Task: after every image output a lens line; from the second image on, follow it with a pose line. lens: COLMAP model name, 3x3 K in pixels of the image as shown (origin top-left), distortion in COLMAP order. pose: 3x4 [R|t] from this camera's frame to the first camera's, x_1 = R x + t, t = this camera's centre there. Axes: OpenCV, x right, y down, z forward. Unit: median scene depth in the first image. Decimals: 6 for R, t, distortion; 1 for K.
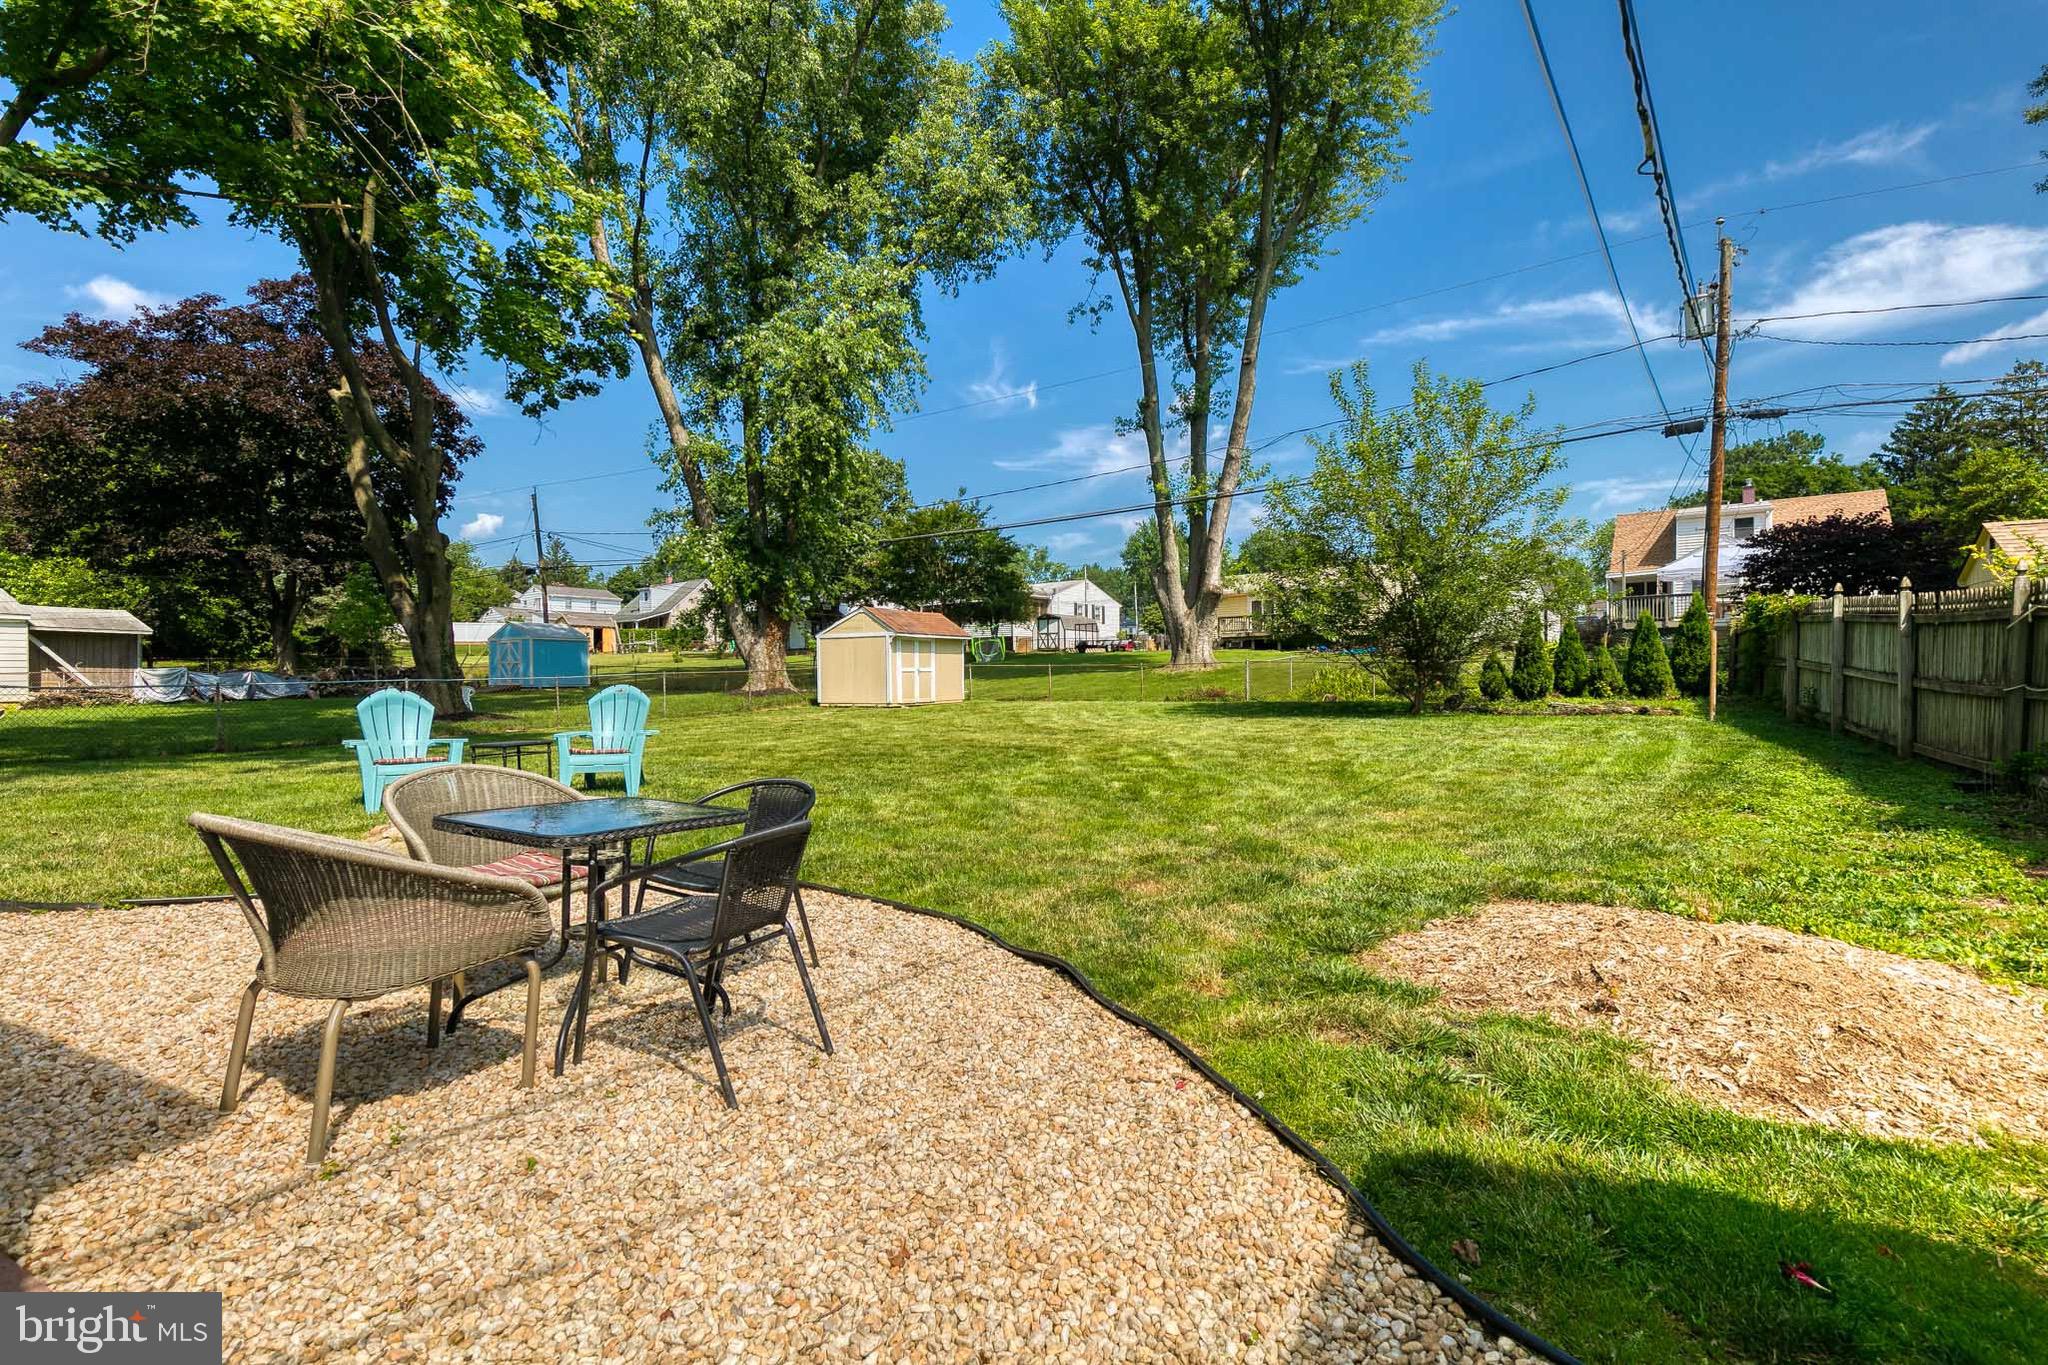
lens RADIAL K [[914.6, 0, 1044.6], [0, 914.6, 686.5], [0, 0, 1]] dist [0.013725, -0.002732]
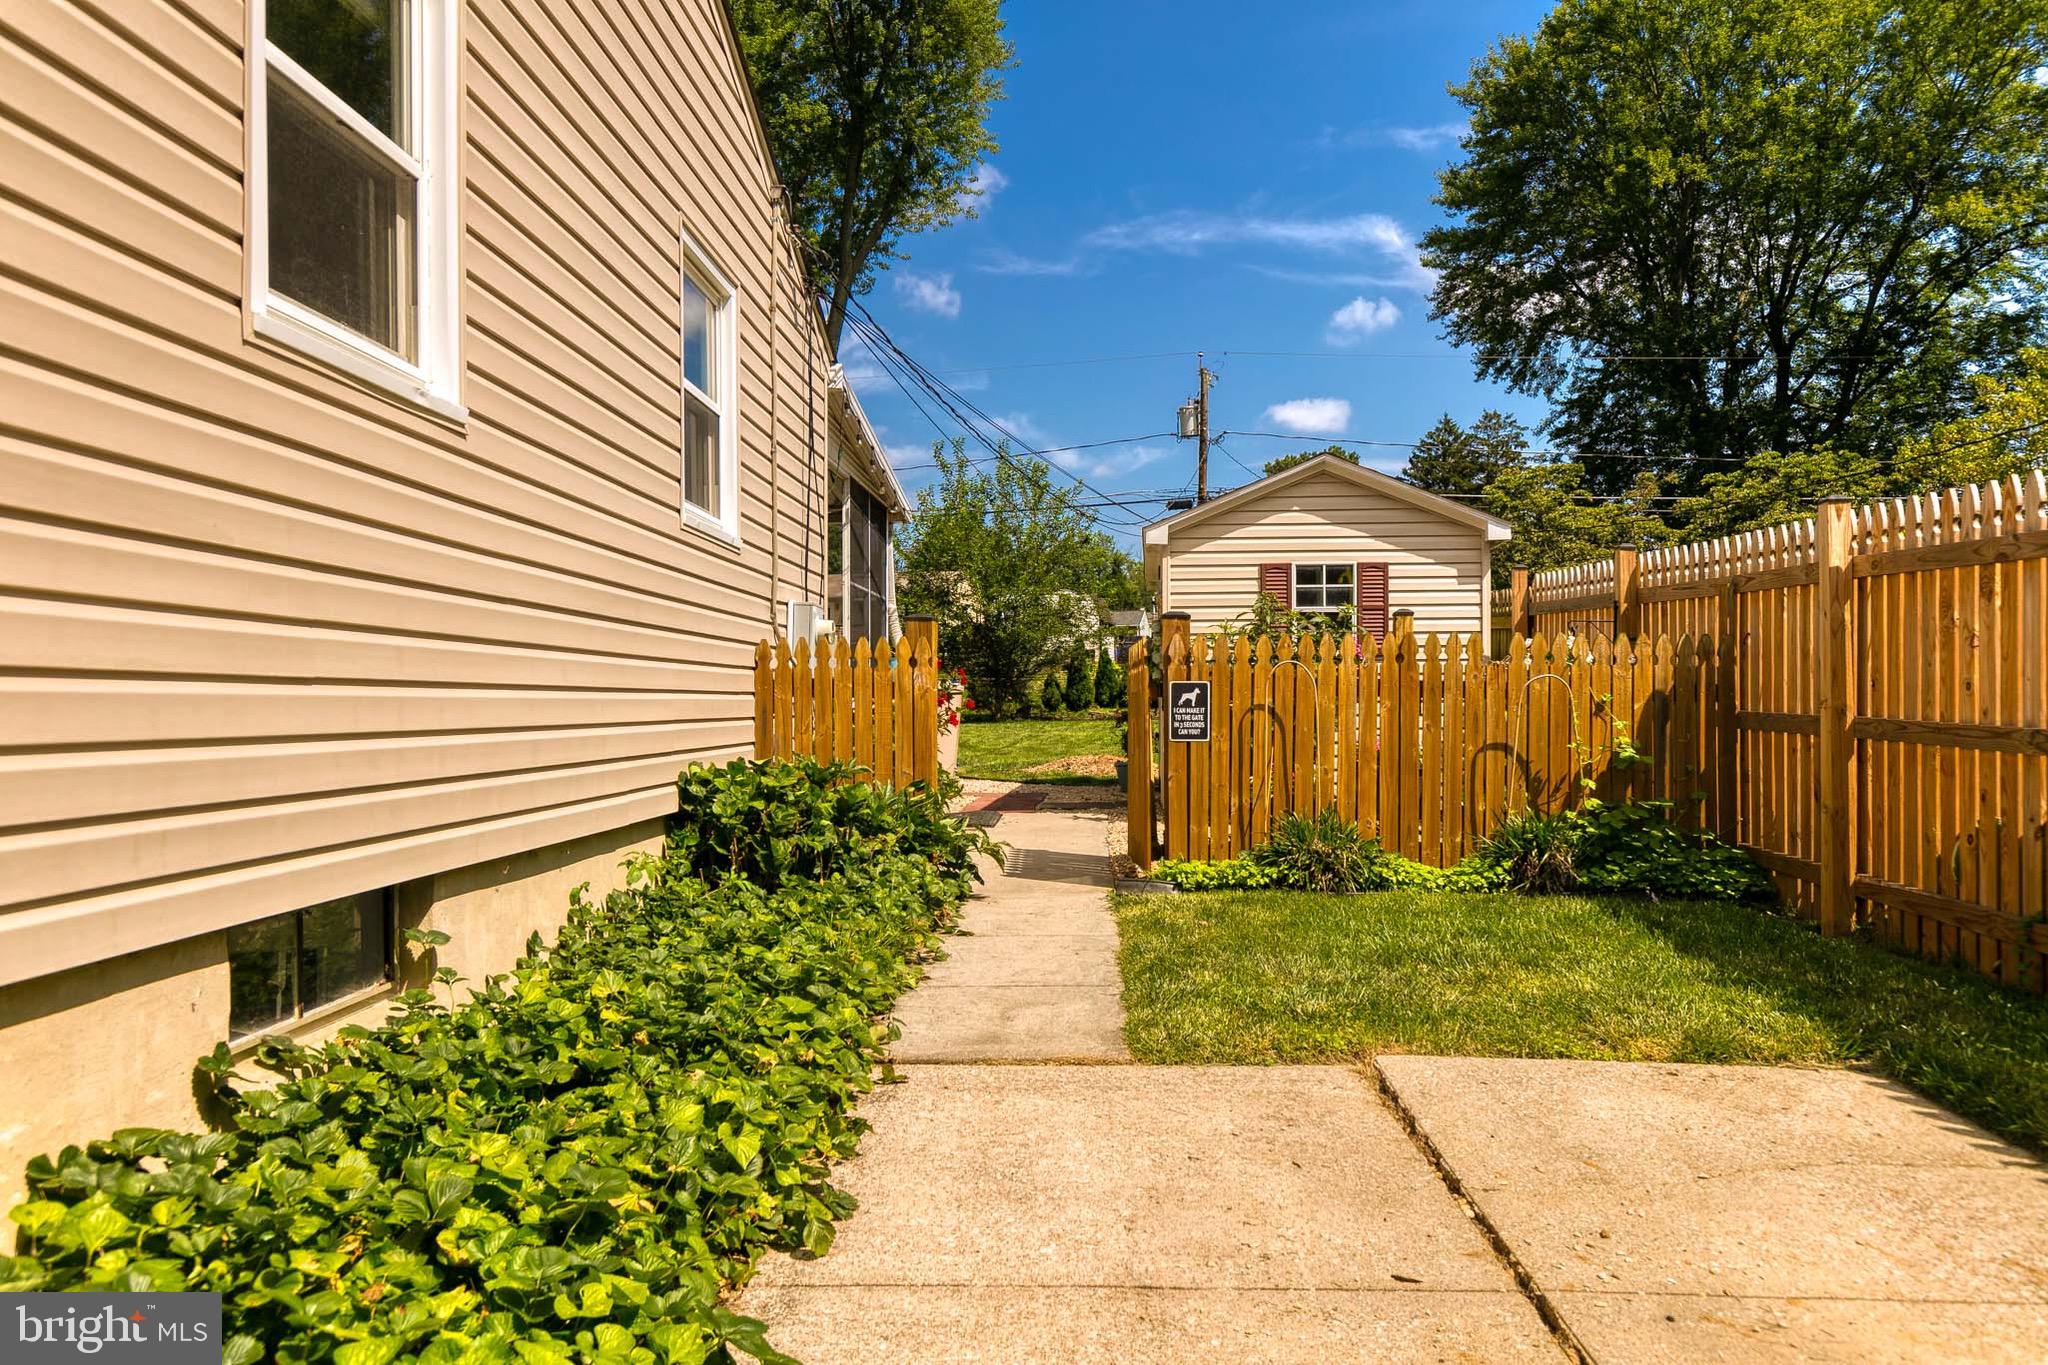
lens RADIAL K [[1316.8, 0, 1030.4], [0, 1316.8, 695.8], [0, 0, 1]] dist [0.007630, 0.000727]
pose [[0.907981, 0.004317, 0.418989, -0.288733], [0.001757, 0.999899, -0.014111, 0.019882], [-0.419008, 0.013549, 0.907882, -0.616218]]
